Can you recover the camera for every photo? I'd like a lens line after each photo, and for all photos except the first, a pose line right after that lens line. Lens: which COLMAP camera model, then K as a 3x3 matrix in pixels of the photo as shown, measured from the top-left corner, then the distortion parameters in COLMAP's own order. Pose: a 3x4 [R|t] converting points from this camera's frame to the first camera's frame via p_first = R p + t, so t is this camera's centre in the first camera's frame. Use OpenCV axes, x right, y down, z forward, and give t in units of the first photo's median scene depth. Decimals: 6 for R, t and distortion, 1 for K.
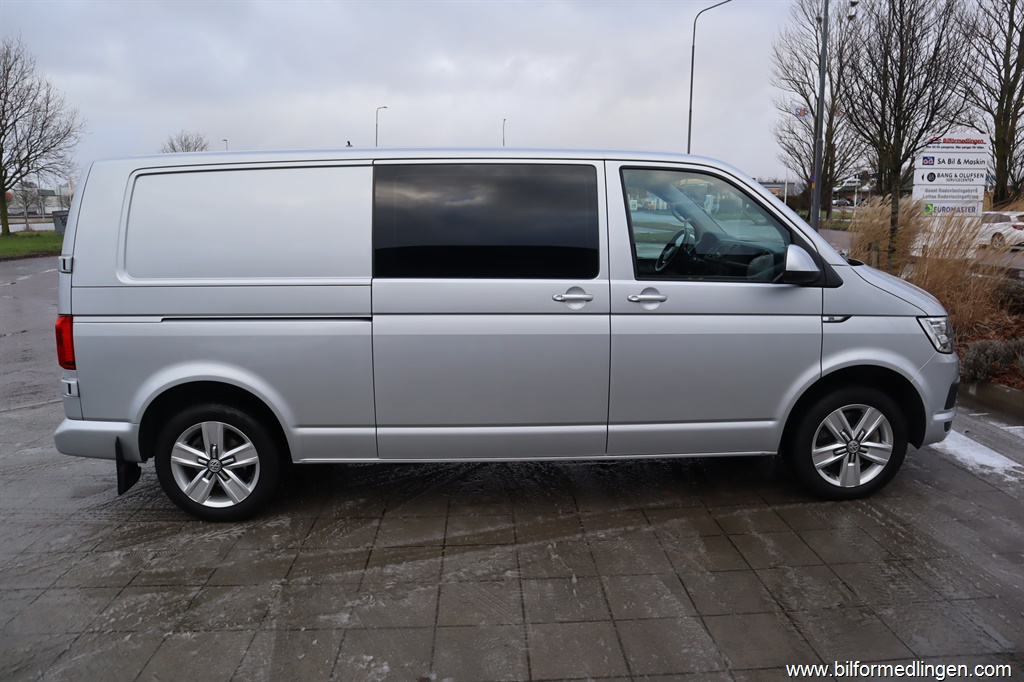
lens RADIAL K [[701.6, 0, 512.1], [0, 701.6, 356.8], [0, 0, 1]] dist [-0.114177, 0.072290]
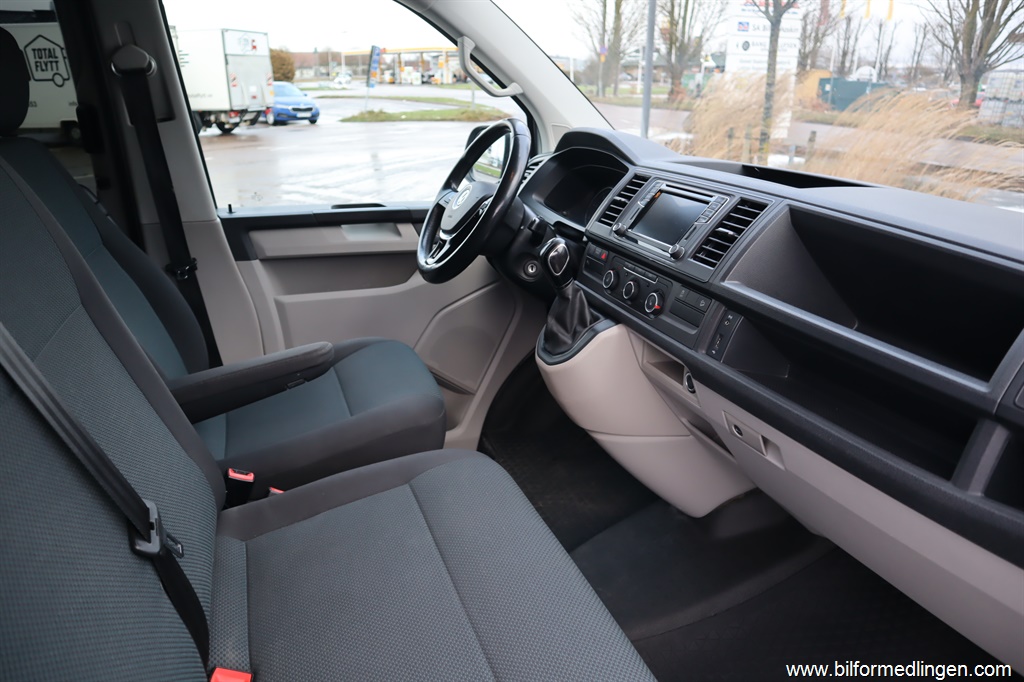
lens RADIAL K [[701.6, 0, 512.1], [0, 701.6, 356.8], [0, 0, 1]] dist [-0.114177, 0.072290]
pose [[0.957306, -0.099523, 0.271405, 0.202714], [0.053087, 0.983425, 0.173370, -0.177398], [-0.284161, -0.151560, 0.946722, 0.904661]]
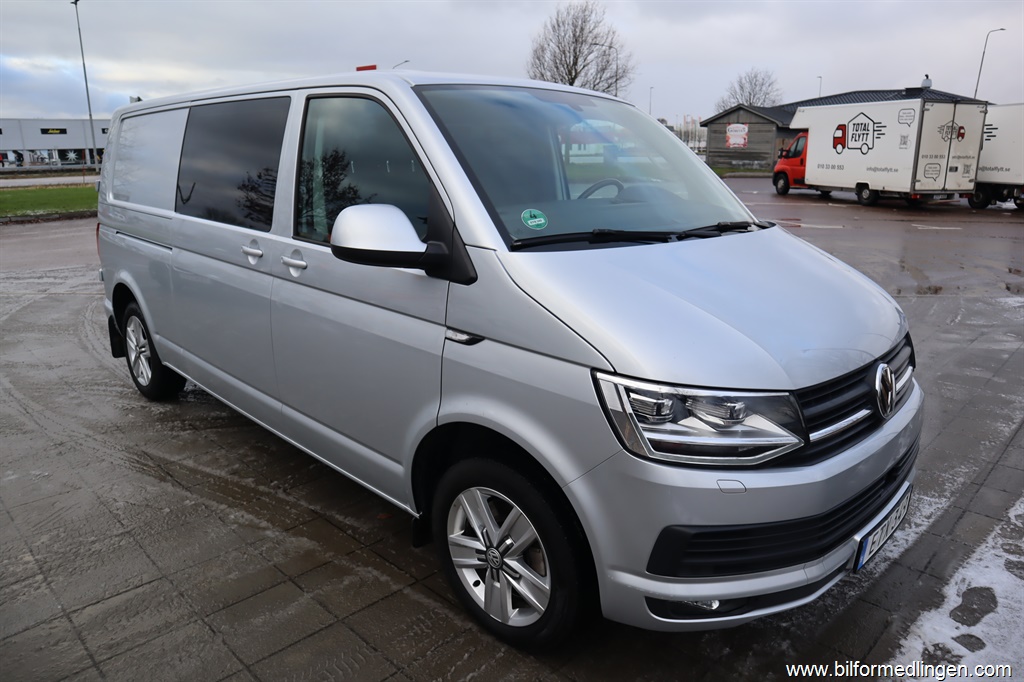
lens RADIAL K [[701.6, 0, 512.1], [0, 701.6, 356.8], [0, 0, 1]] dist [-0.114177, 0.072290]
pose [[0.681170, 0.222462, -0.697508, 0.923974], [-0.164564, 0.974862, 0.150210, -0.136209], [0.713390, 0.012466, 0.700656, 0.609353]]
